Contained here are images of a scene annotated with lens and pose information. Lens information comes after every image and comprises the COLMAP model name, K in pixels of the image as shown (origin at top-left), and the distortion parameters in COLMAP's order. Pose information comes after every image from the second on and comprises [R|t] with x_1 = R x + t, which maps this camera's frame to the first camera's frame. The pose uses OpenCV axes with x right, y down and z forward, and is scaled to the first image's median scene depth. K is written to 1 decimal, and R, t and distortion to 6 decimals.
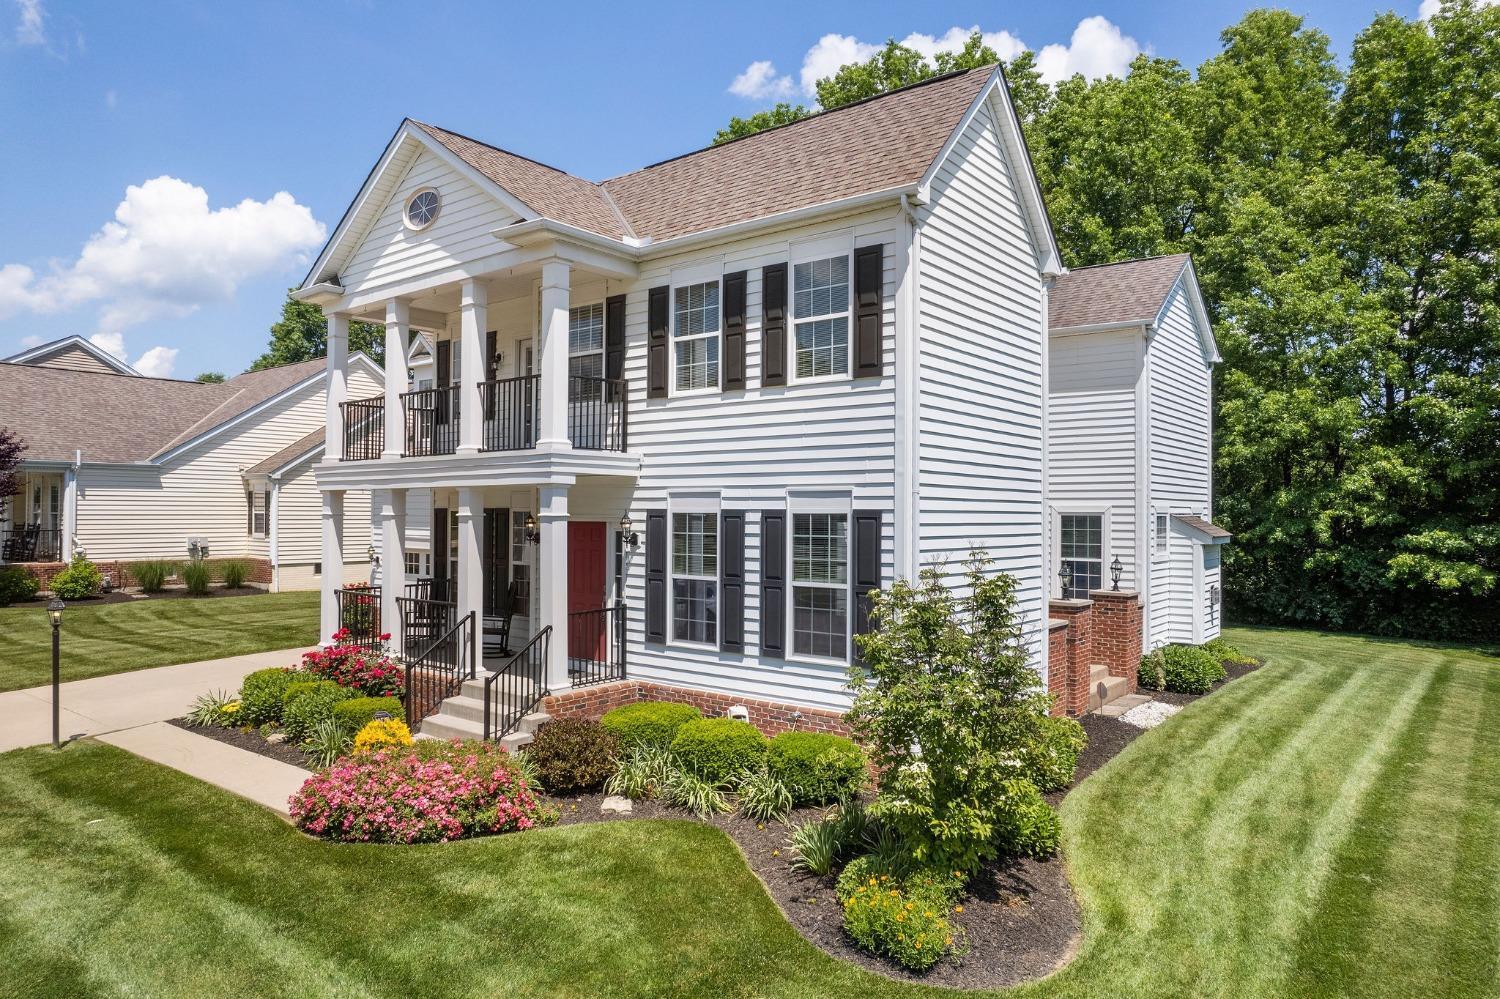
lens RADIAL K [[959.6, 0, 749.6], [0, 959.6, 504.5], [0, 0, 1]] dist [-0.081809, 0.081455]
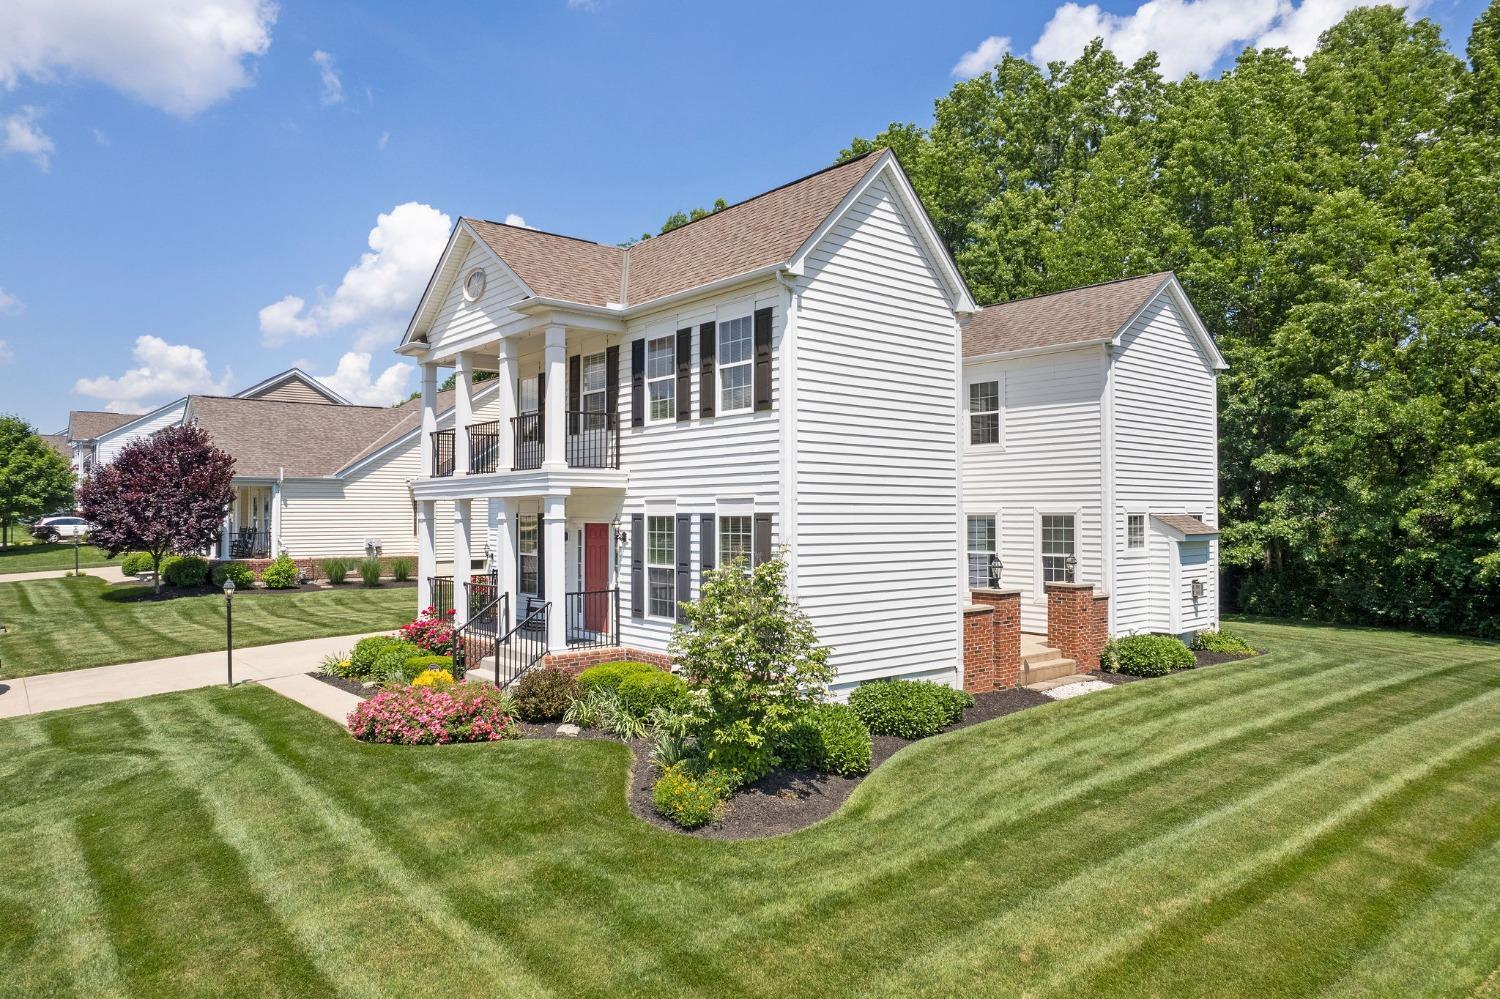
lens RADIAL K [[967.7, 0, 747.8], [0, 967.7, 498.2], [0, 0, 1]] dist [-0.059420, 0.042467]
pose [[0.979632, -0.010428, -0.200529, 0.310743], [0.008744, 0.999919, -0.009279, -0.001976], [0.200610, 0.007336, 0.979644, -0.241944]]
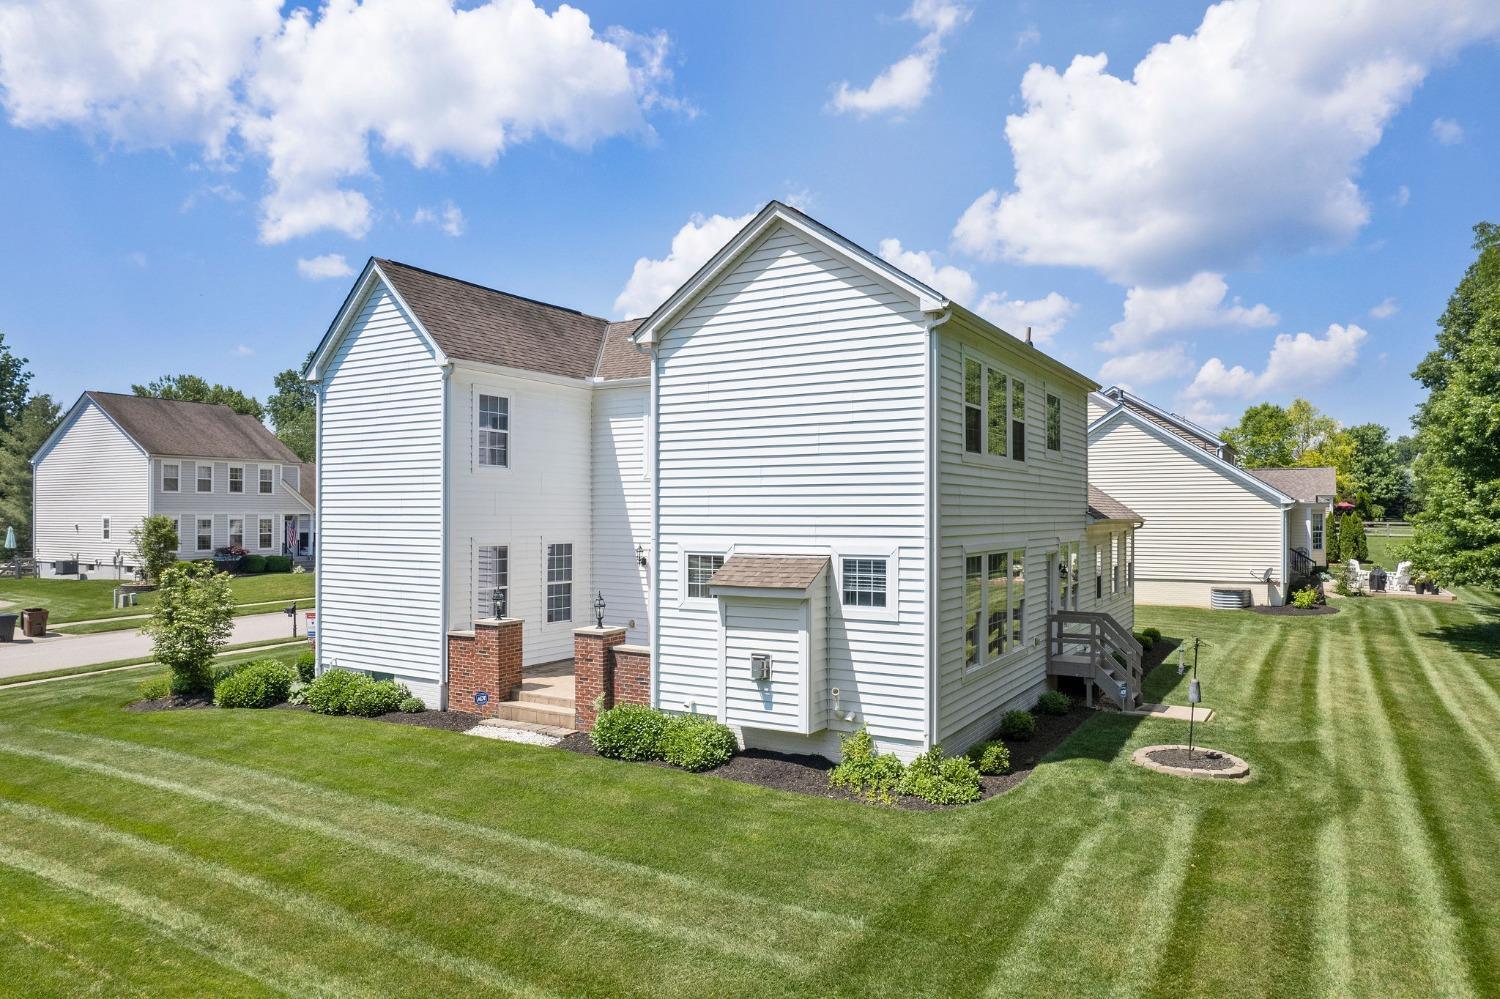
lens RADIAL K [[967.7, 0, 747.8], [0, 967.7, 498.2], [0, 0, 1]] dist [-0.059420, 0.042467]
pose [[0.137345, -0.022237, -0.990274, 1.817450], [0.009374, 0.999732, -0.021149, -0.027099], [0.990479, -0.006378, 0.137517, 1.324842]]
